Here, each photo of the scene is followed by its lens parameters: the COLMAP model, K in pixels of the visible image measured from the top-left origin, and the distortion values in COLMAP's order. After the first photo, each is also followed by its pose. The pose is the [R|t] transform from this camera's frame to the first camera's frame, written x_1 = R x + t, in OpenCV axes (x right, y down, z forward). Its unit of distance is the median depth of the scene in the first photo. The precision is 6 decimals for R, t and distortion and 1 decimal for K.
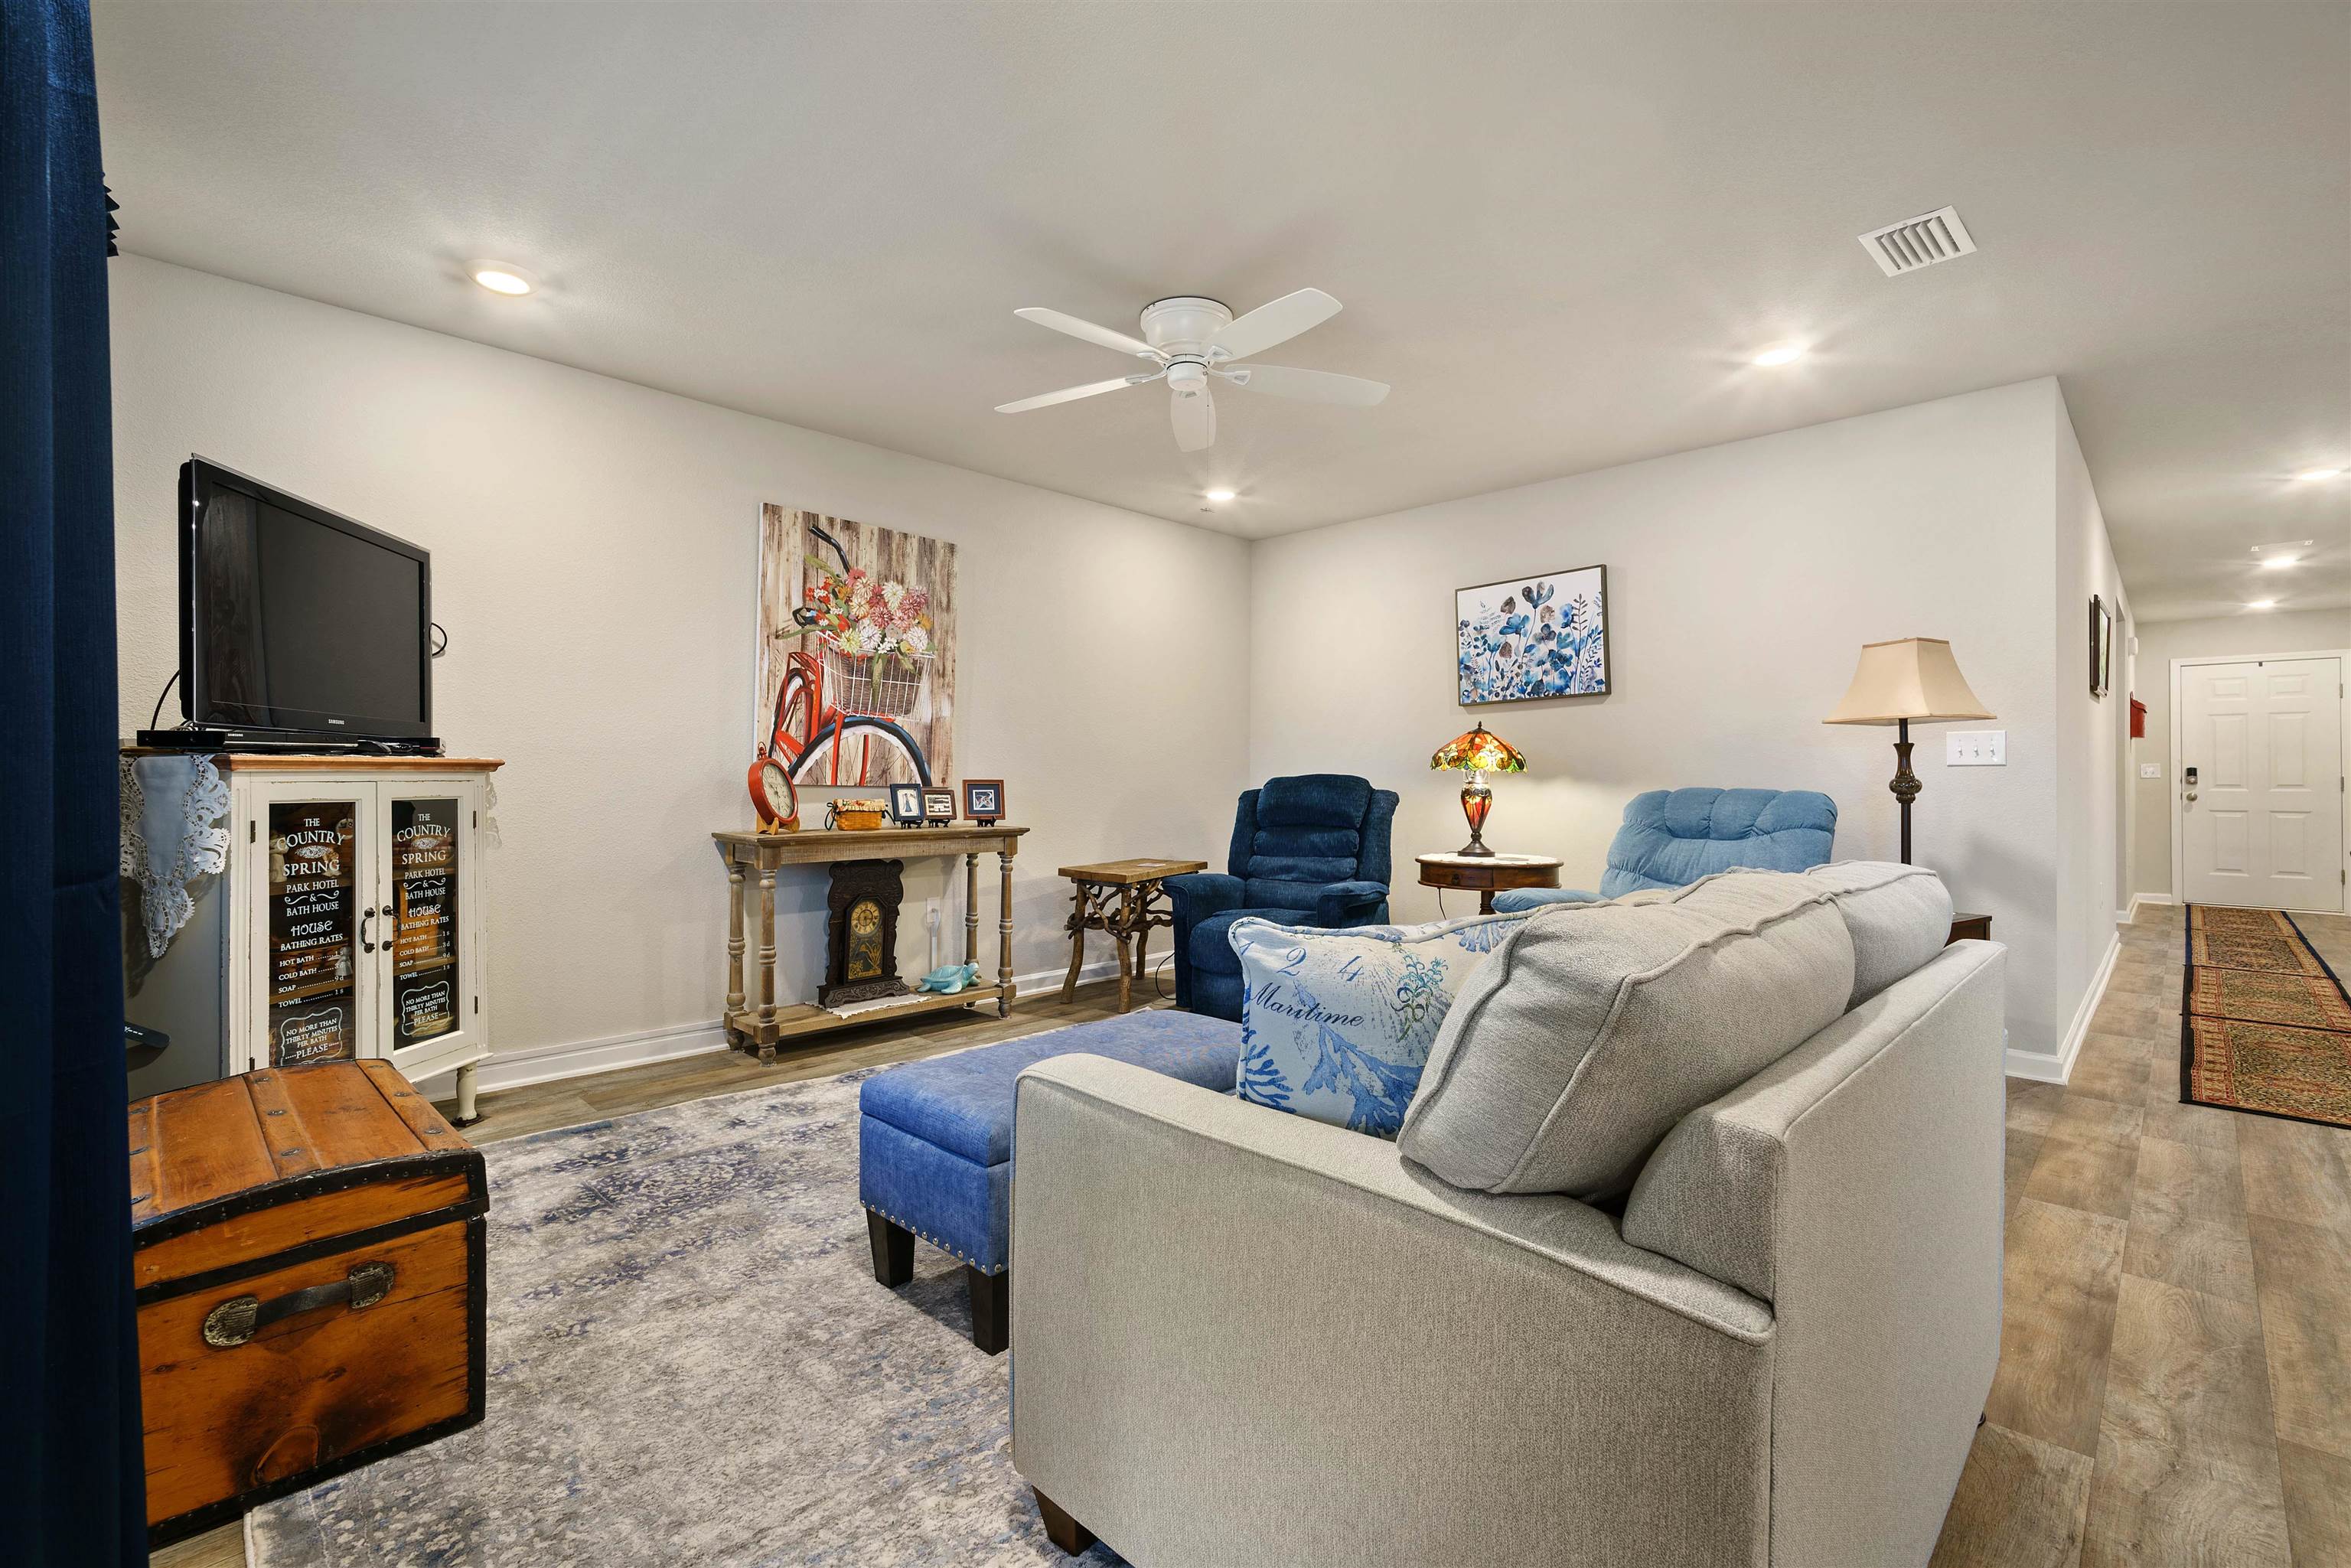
lens RADIAL K [[1027.3, 0, 1174.9], [0, 1027.3, 781.1], [0, 0, 1]] dist [-0.002478, 0.000072]
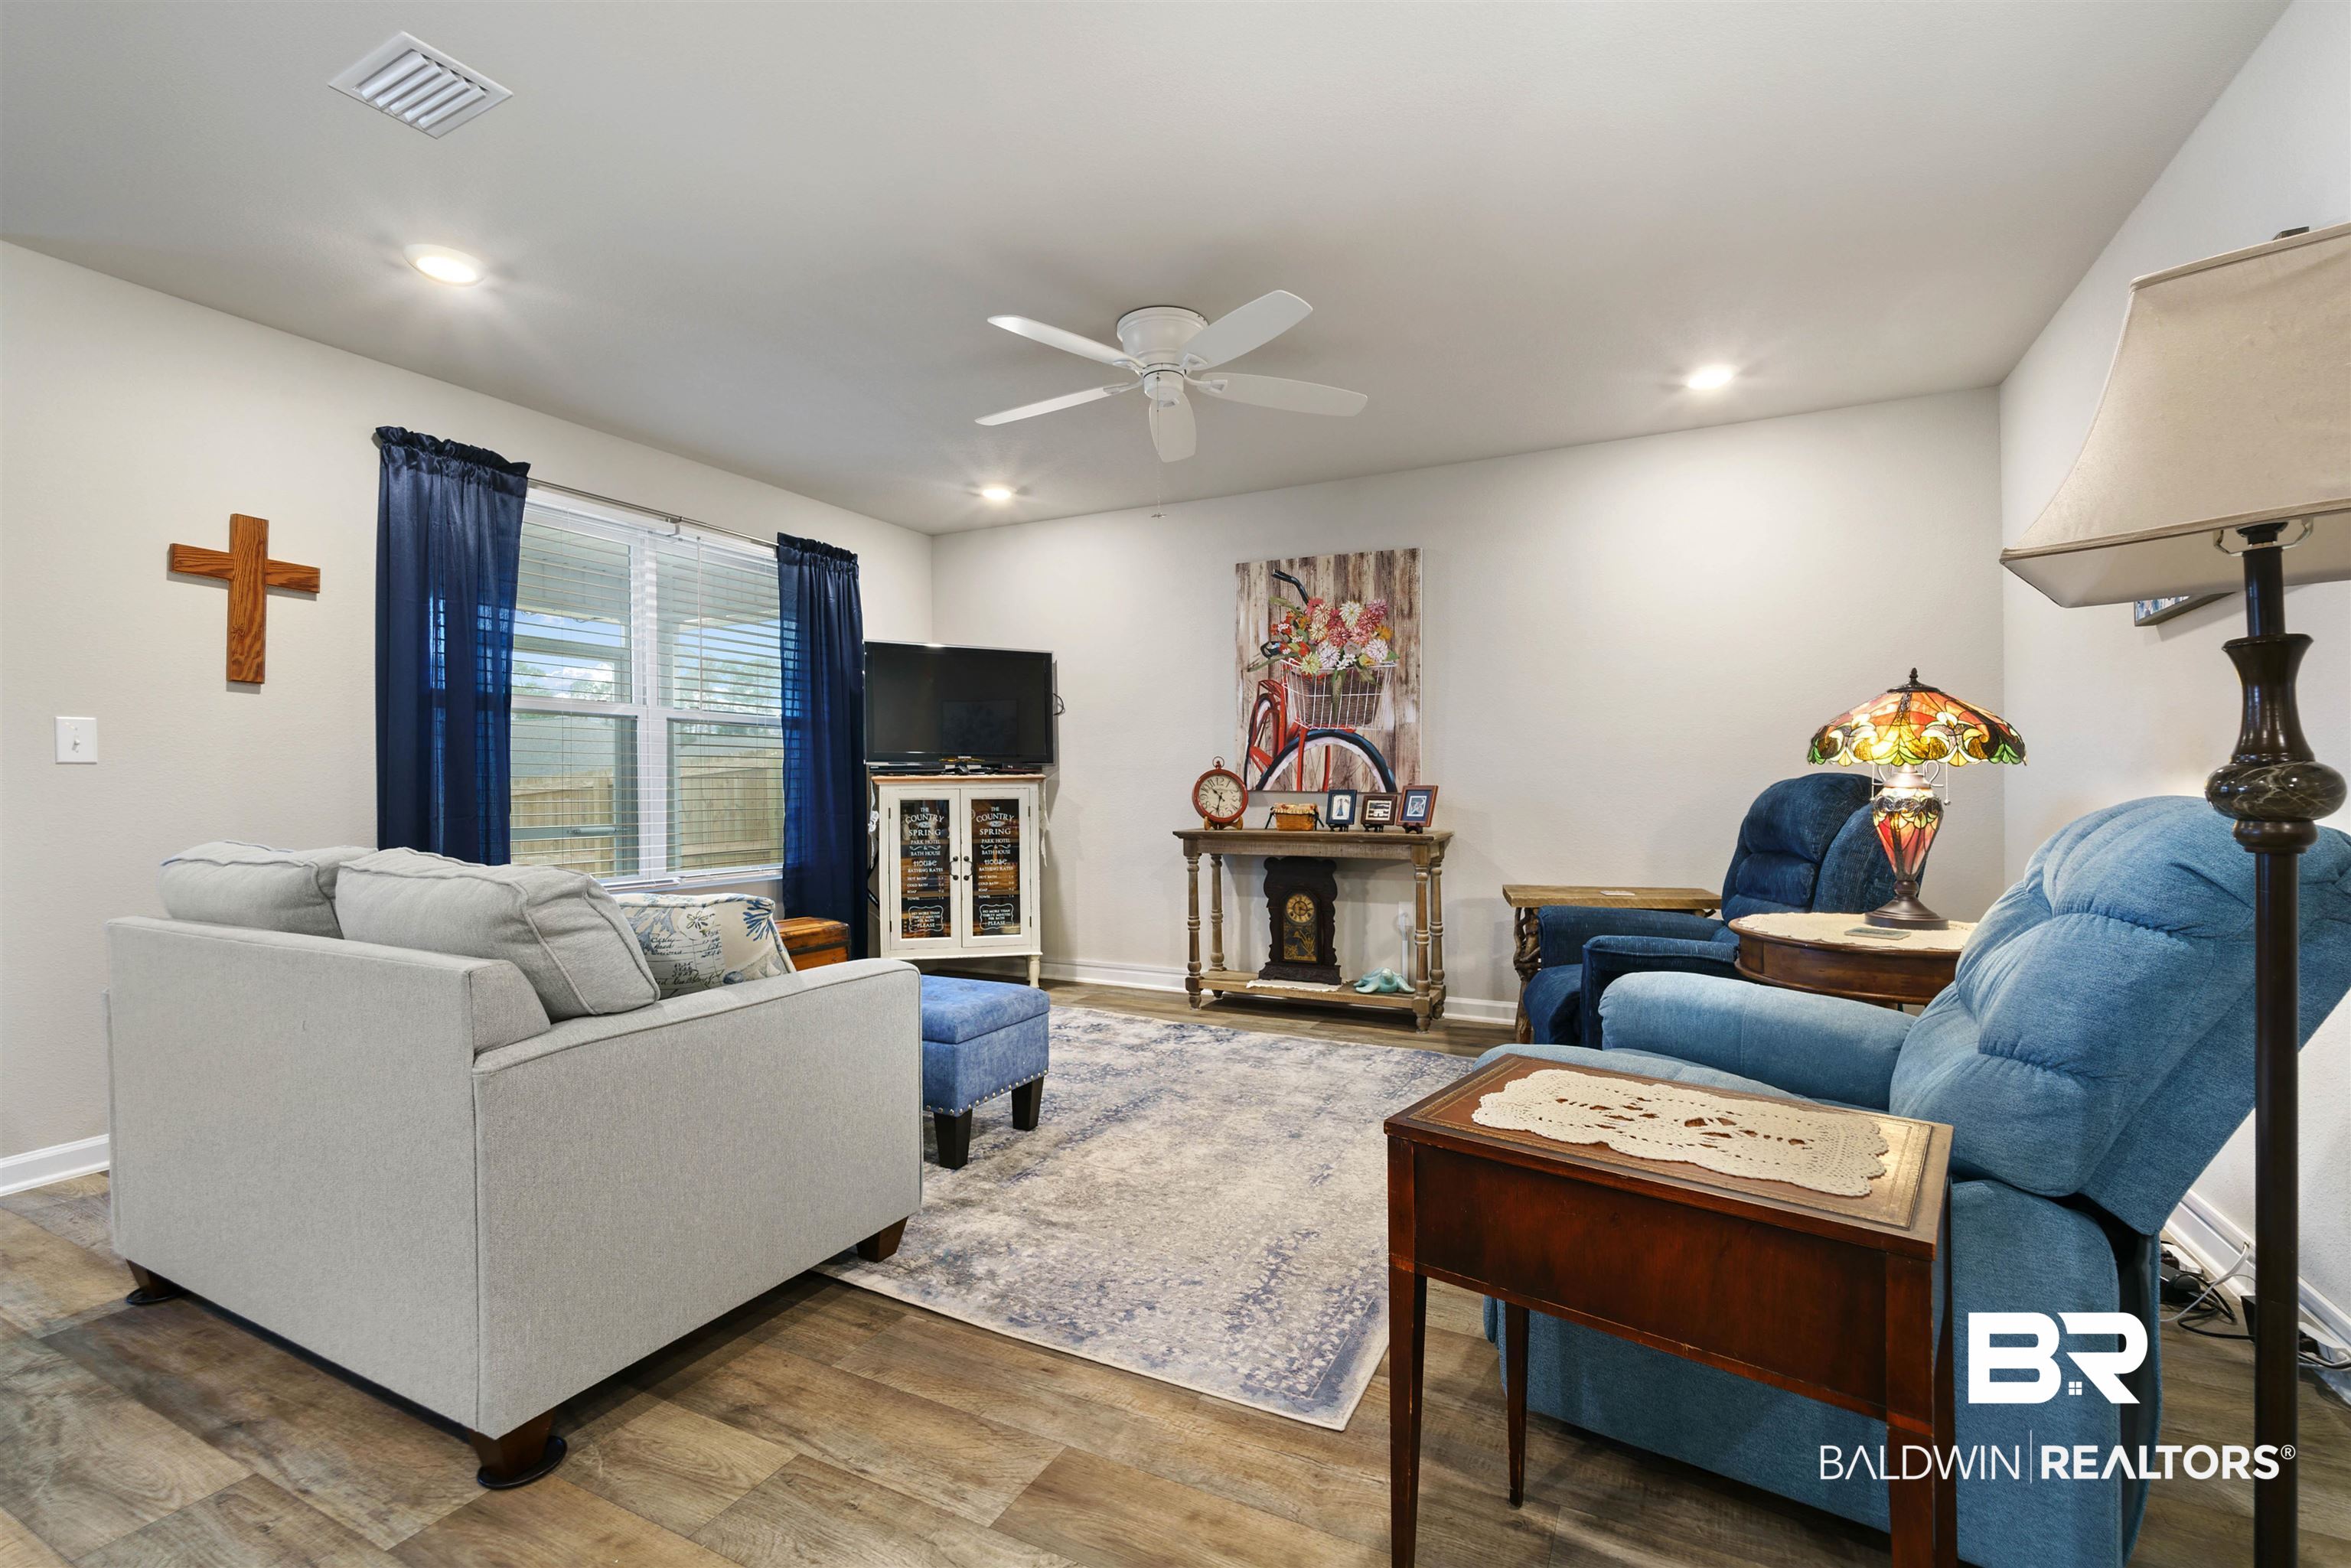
lens RADIAL K [[1027.3, 0, 1175.0], [0, 1027.3, 791.5], [0, 0, 1]] dist [-0.002478, 0.000072]
pose [[0.309027, 0.000575, -0.951053, 0.684922], [0.002883, 0.999995, 0.001541, 0.002082], [0.951049, -0.003218, 0.309024, 0.490803]]
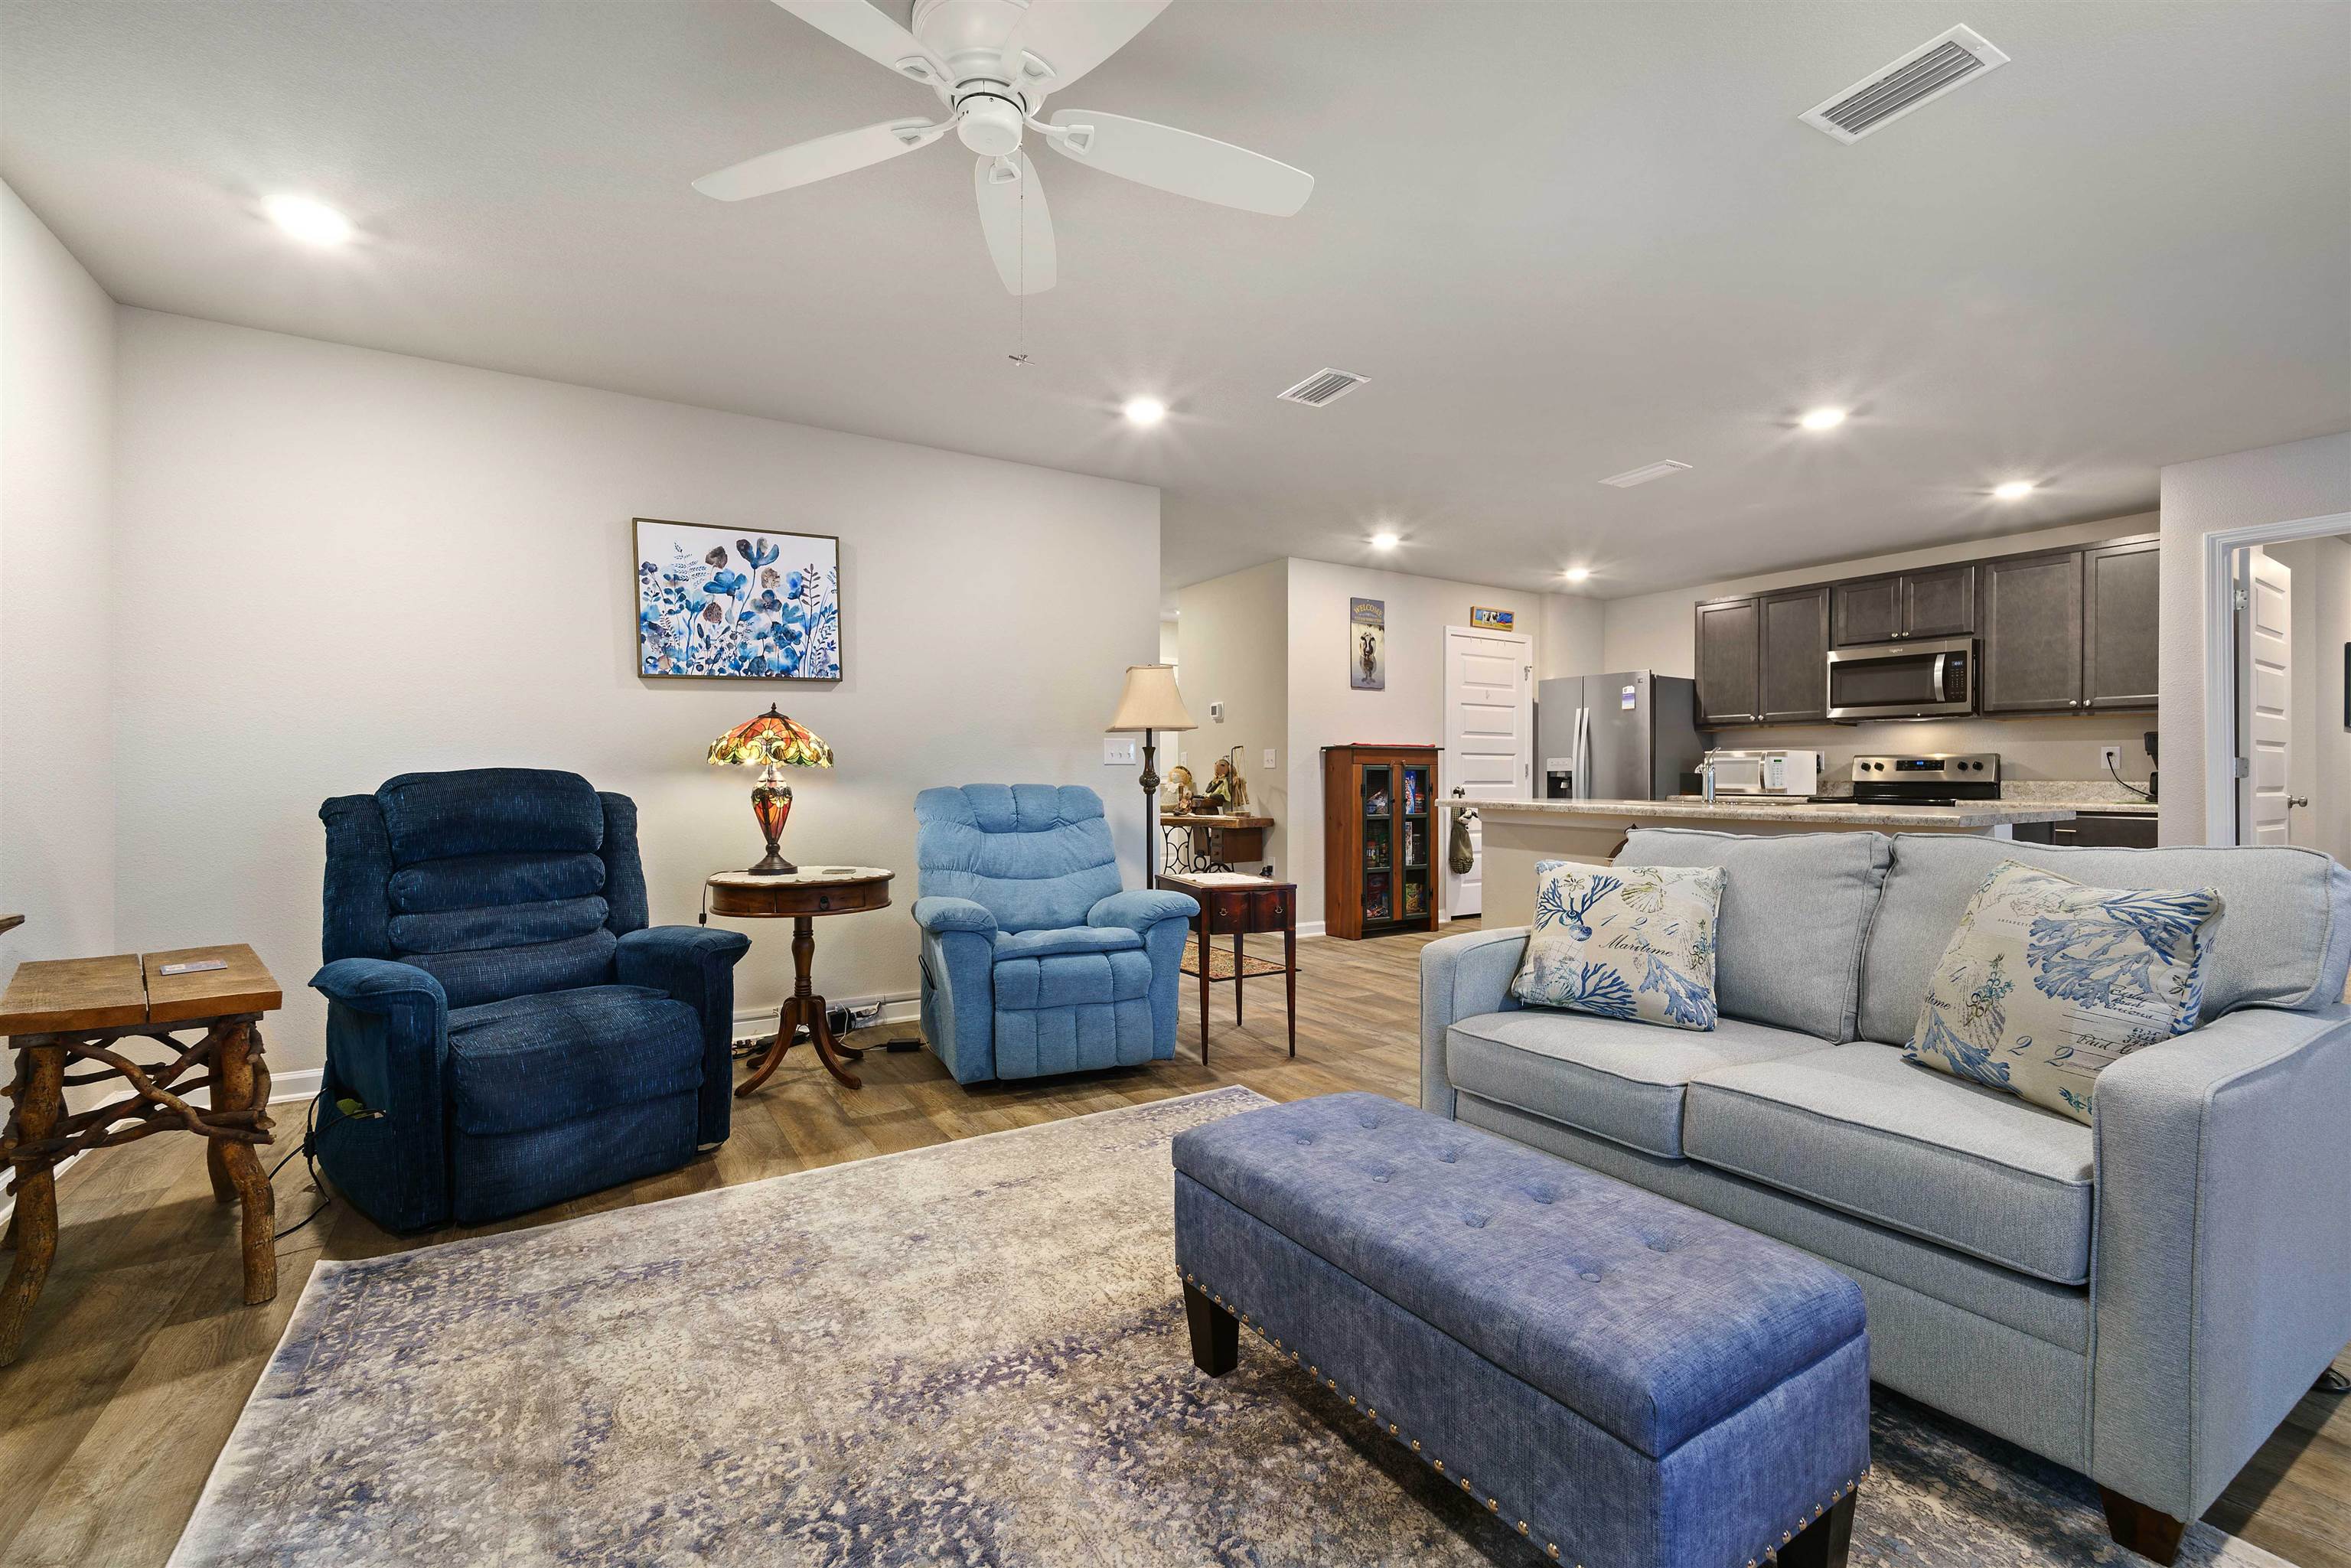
lens RADIAL K [[1027.3, 0, 1179.1], [0, 1027.3, 772.9], [0, 0, 1]] dist [-0.002478, 0.000072]
pose [[0.223614, 0.002224, 0.974675, -0.407254], [0.003921, 0.999987, -0.003182, -0.000396], [-0.974670, 0.004534, 0.223603, 0.526414]]
